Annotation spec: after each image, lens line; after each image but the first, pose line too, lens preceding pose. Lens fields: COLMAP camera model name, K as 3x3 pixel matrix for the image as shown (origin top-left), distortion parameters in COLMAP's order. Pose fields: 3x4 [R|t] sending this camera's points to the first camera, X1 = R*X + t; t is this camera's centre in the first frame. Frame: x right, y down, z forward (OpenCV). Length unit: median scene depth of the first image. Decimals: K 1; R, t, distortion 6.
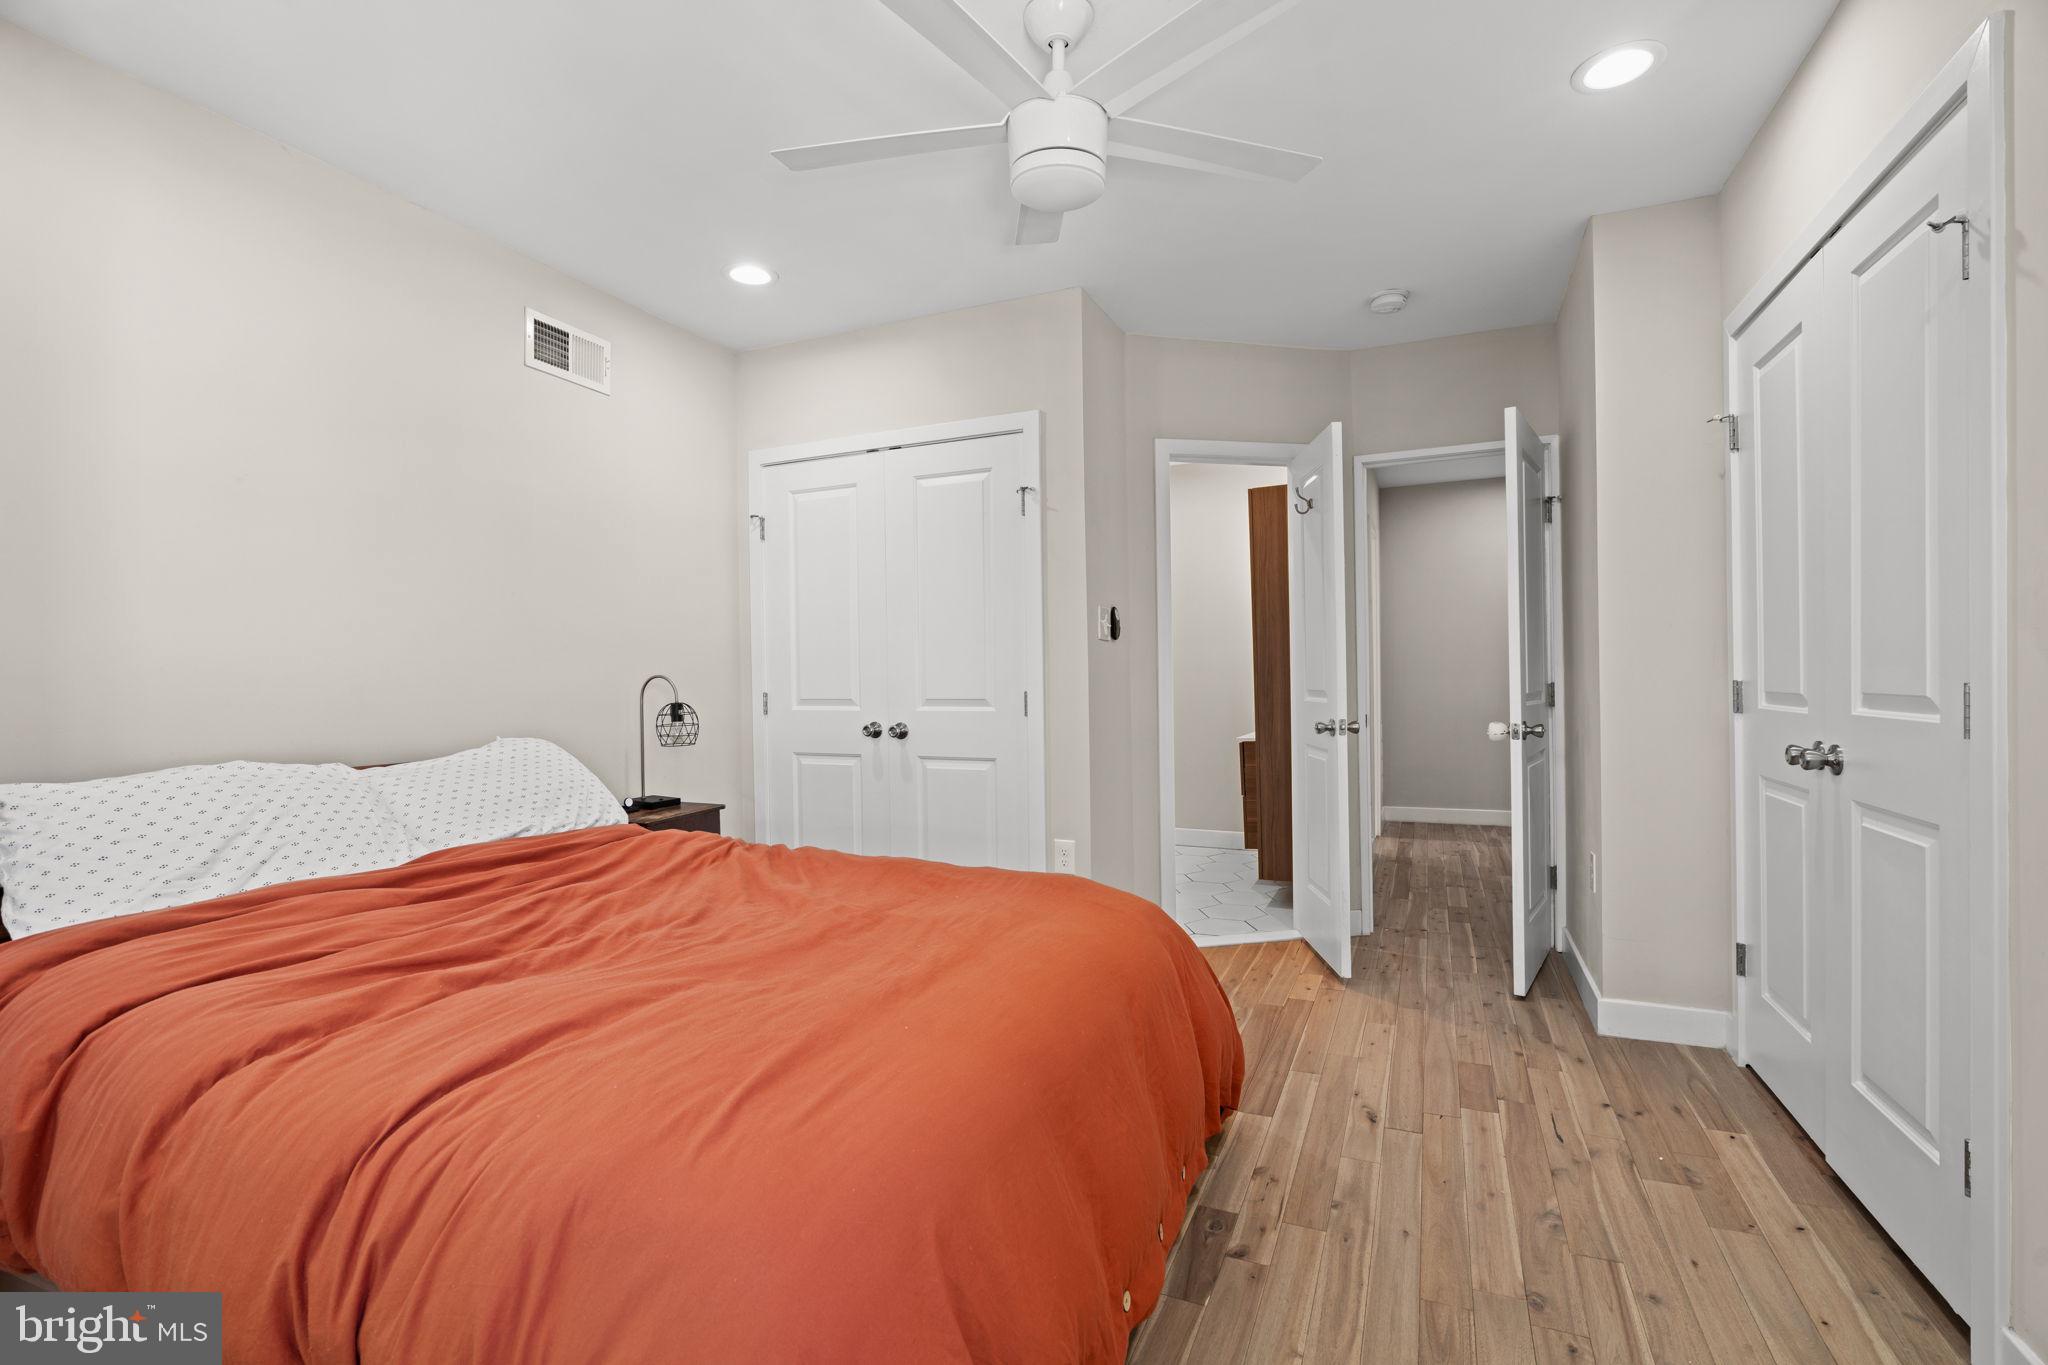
lens RADIAL K [[958.9, 0, 1016.6], [0, 958.9, 682.1], [0, 0, 1]] dist [-0.001944, 0.001258]
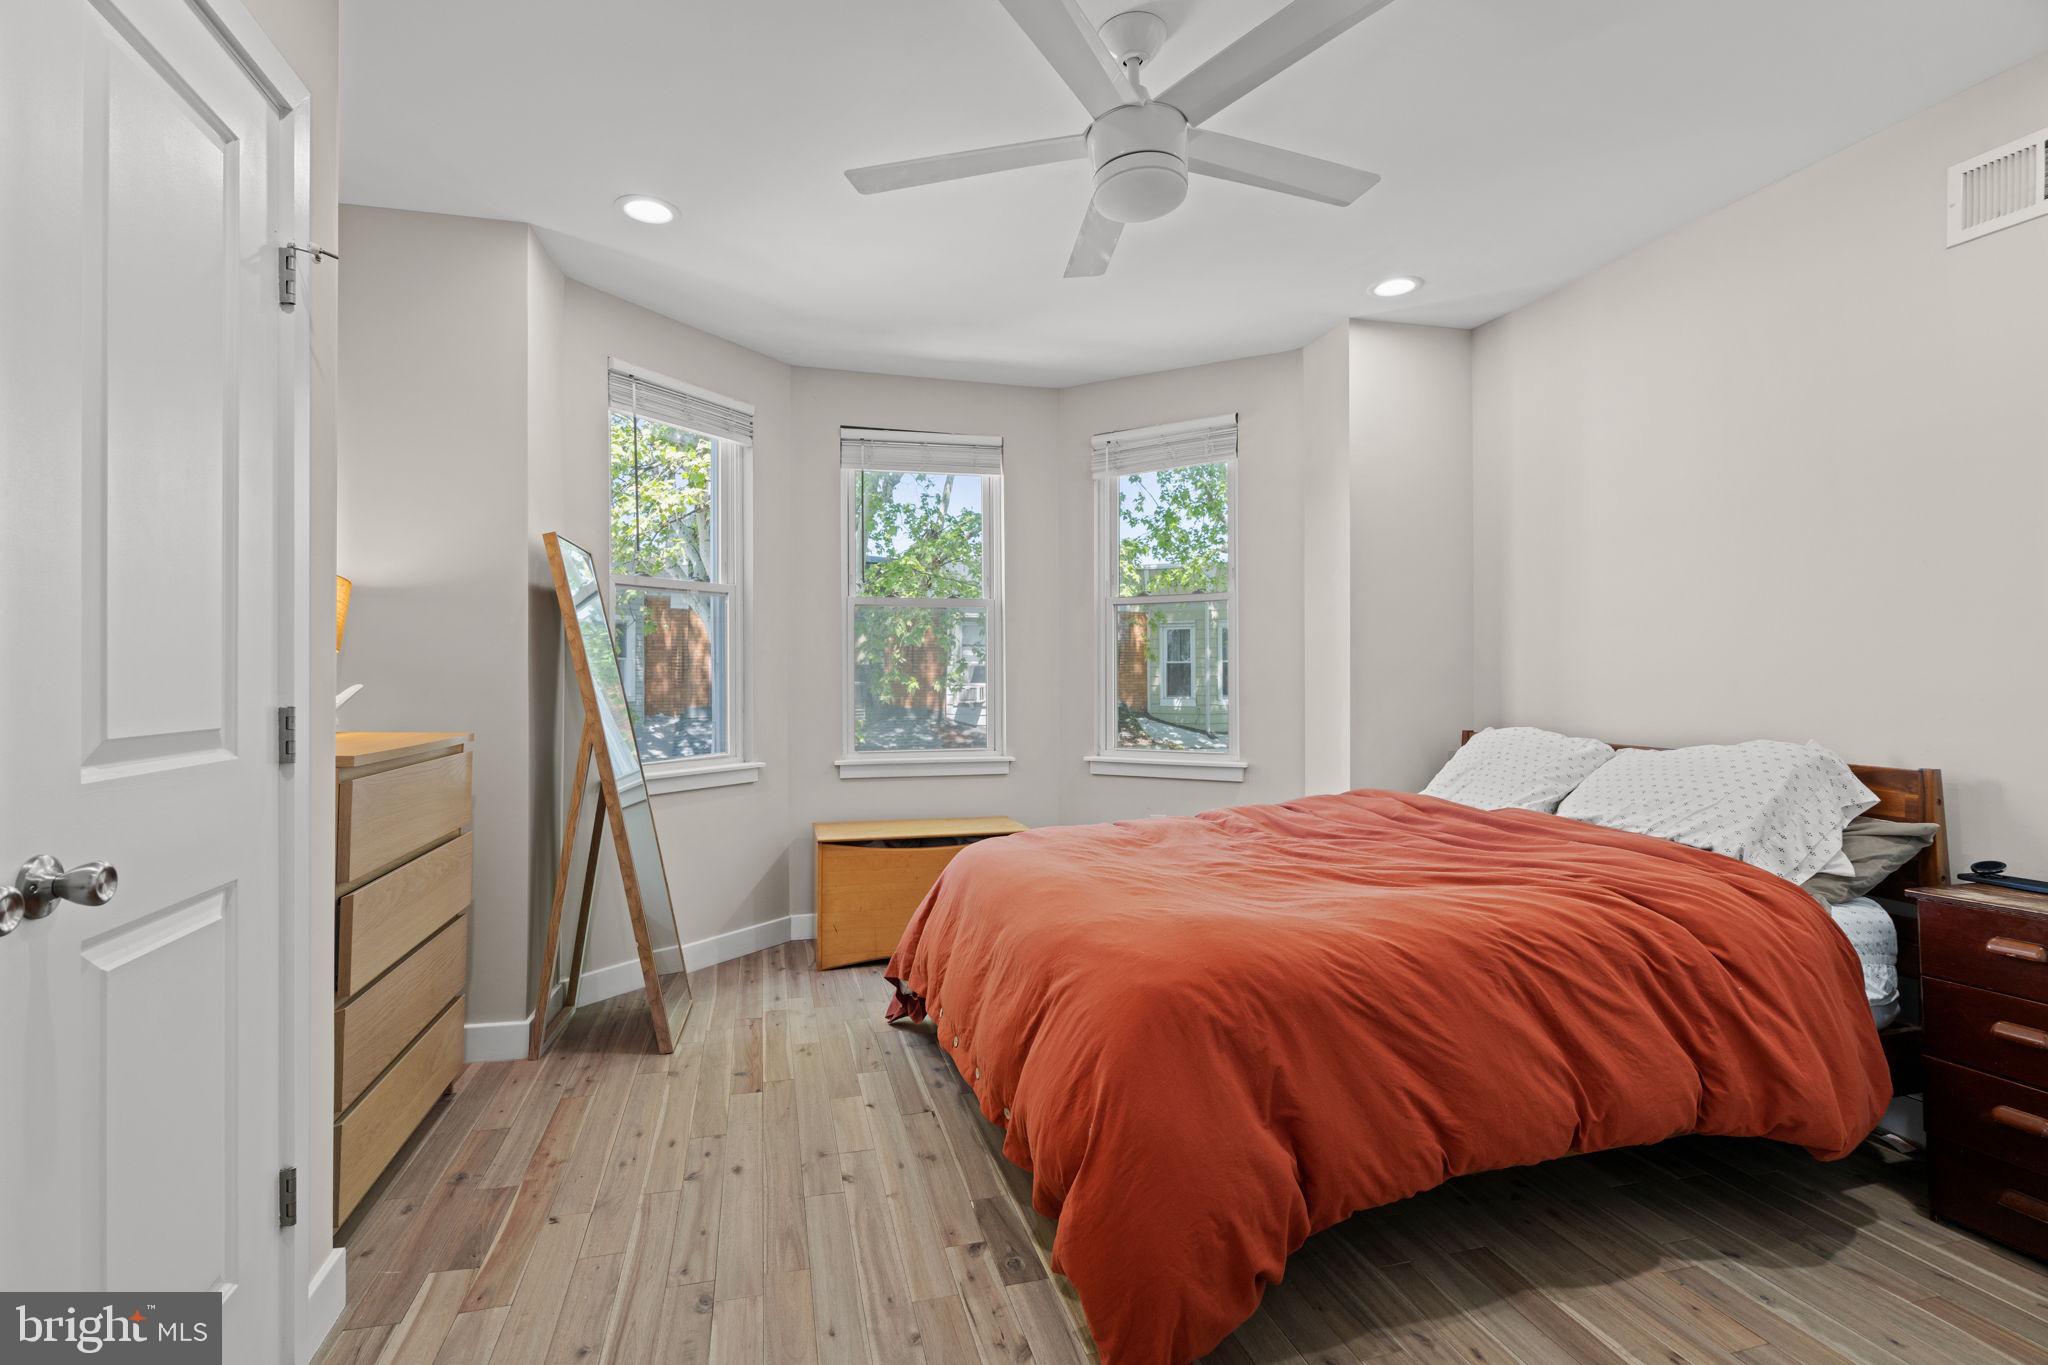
lens RADIAL K [[958.9, 0, 1017.7], [0, 958.9, 676.3], [0, 0, 1]] dist [-0.001944, 0.001258]
pose [[-0.783949, 0.015605, -0.620630, 0.788672], [0.010992, 0.999876, 0.011256, -0.027148], [0.620728, 0.002002, -0.784023, 1.750221]]
